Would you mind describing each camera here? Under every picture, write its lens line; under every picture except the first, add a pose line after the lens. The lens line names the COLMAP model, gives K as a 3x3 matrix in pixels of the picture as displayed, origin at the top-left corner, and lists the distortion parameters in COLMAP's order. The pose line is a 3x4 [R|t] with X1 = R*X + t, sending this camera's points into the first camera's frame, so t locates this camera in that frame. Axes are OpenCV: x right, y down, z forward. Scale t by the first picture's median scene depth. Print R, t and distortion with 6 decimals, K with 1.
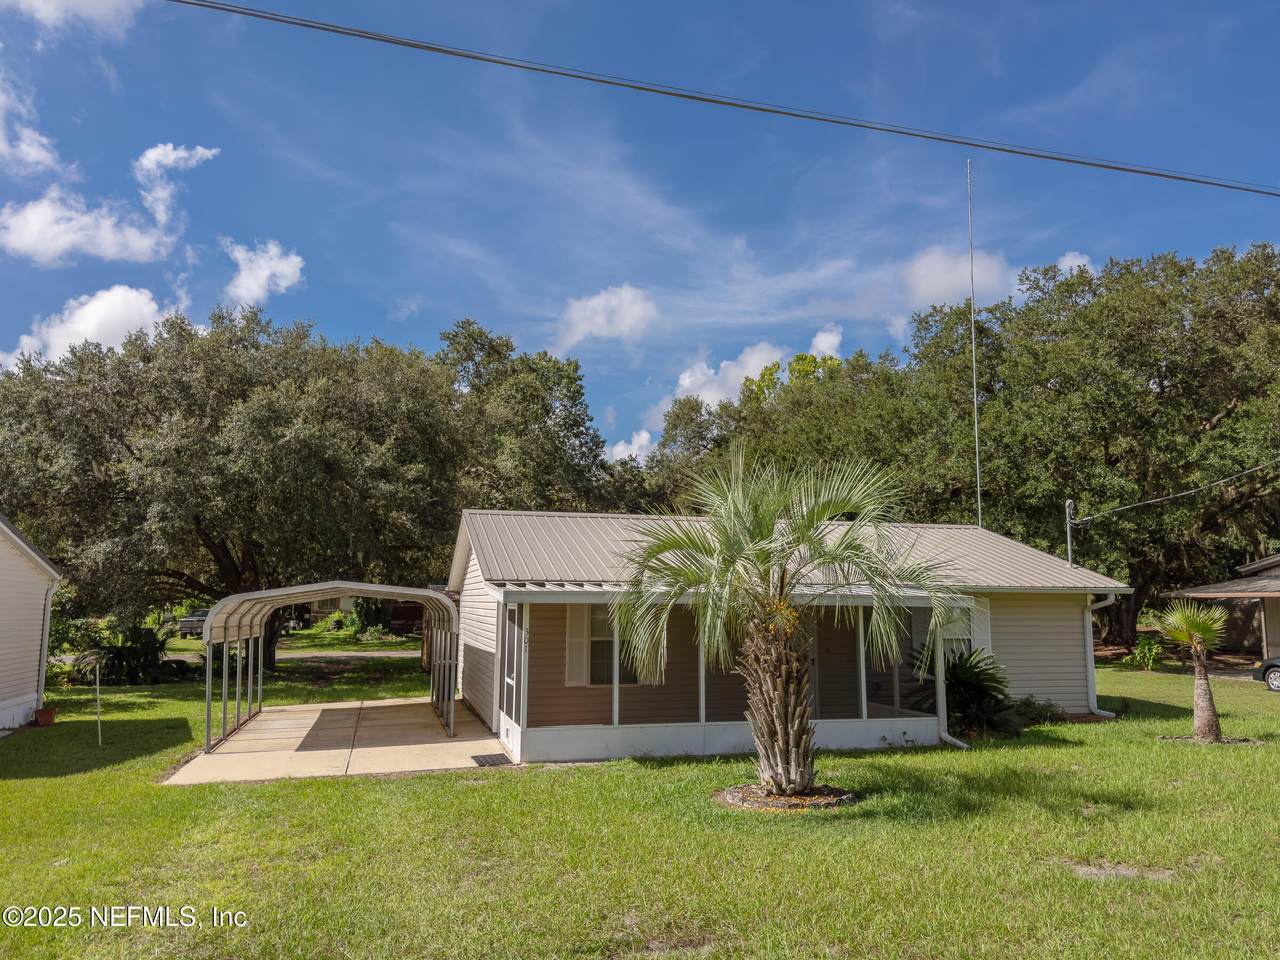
lens RADIAL K [[902.3, 0, 640.0], [0, 902.3, 480.0], [0, 0, 1]] dist [0.123134, -0.151930]
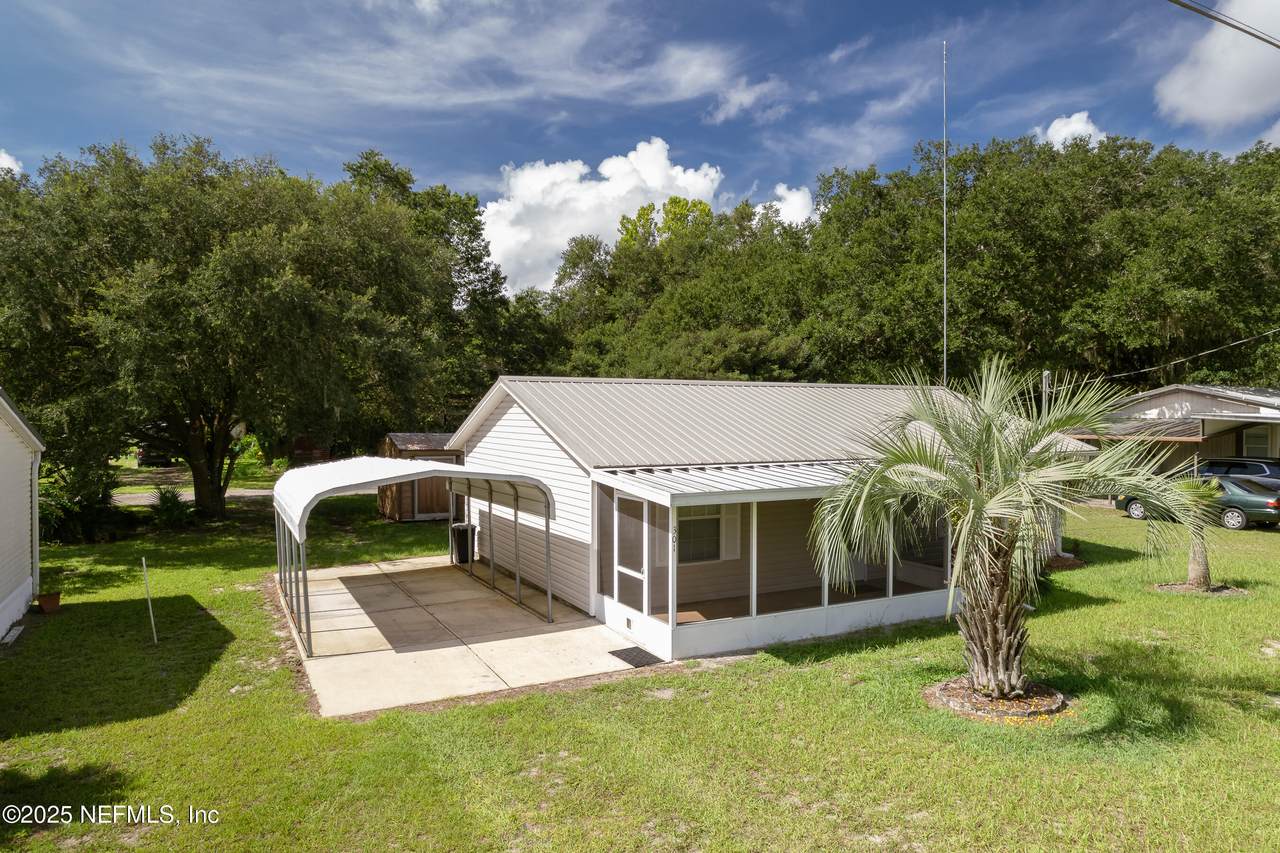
lens RADIAL K [[828.0, 0, 640.0], [0, 828.0, 426.5], [0, 0, 1]] dist [-0.093750, 0.107502]
pose [[0.978496, -0.006798, 0.206155, -0.155435], [-0.024075, 0.988862, 0.146873, -0.031624], [-0.204857, -0.148678, 0.967434, 0.082930]]
